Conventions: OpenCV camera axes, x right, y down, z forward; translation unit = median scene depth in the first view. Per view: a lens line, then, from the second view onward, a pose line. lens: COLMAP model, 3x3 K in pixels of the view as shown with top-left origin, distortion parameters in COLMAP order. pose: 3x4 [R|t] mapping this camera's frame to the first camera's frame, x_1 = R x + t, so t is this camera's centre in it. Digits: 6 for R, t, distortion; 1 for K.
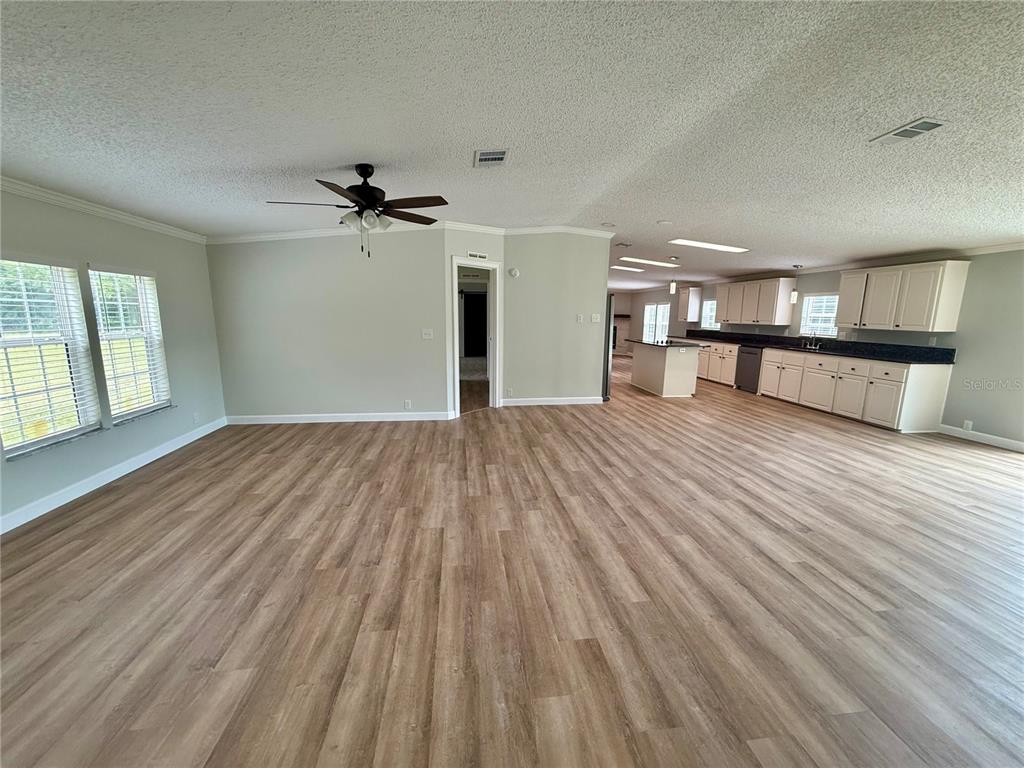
lens RADIAL K [[408.2, 0, 509.6], [0, 408.2, 385.0], [0, 0, 1]] dist [-0.000972, 0.000428]
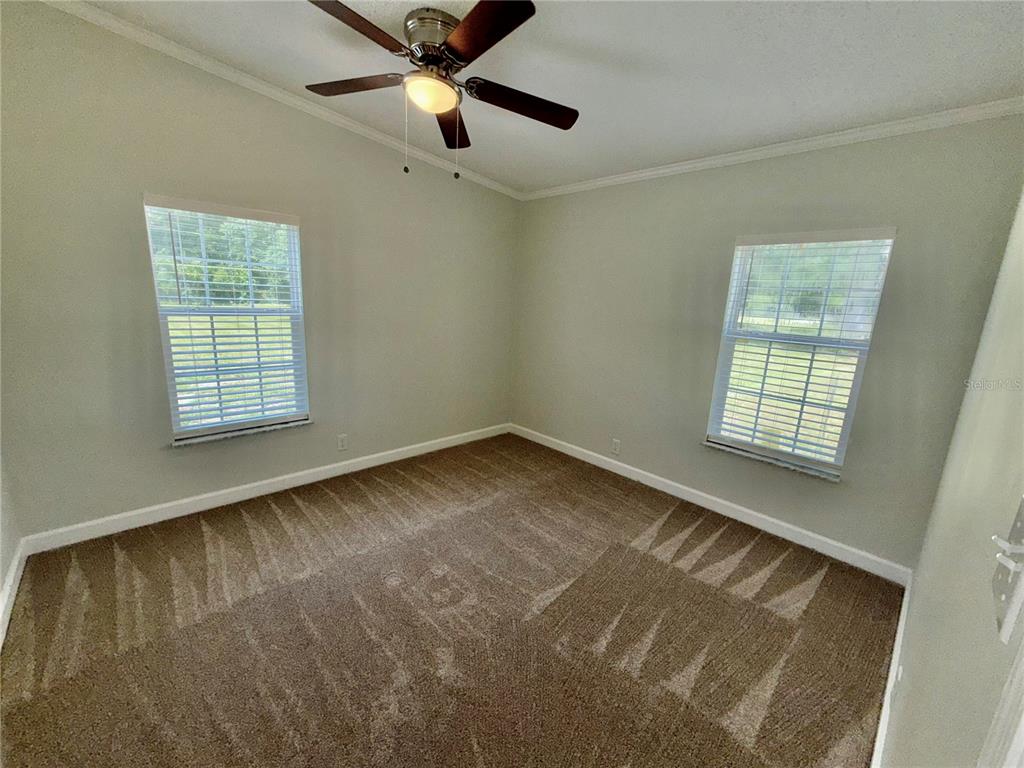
lens RADIAL K [[408.2, 0, 509.6], [0, 408.2, 385.0], [0, 0, 1]] dist [-0.000972, 0.000428]
pose [[0.031439, 0.195401, -0.980219, -0.244131], [-0.212932, 0.959500, 0.184442, -0.217114], [0.976561, 0.202922, 0.071773, 1.383267]]
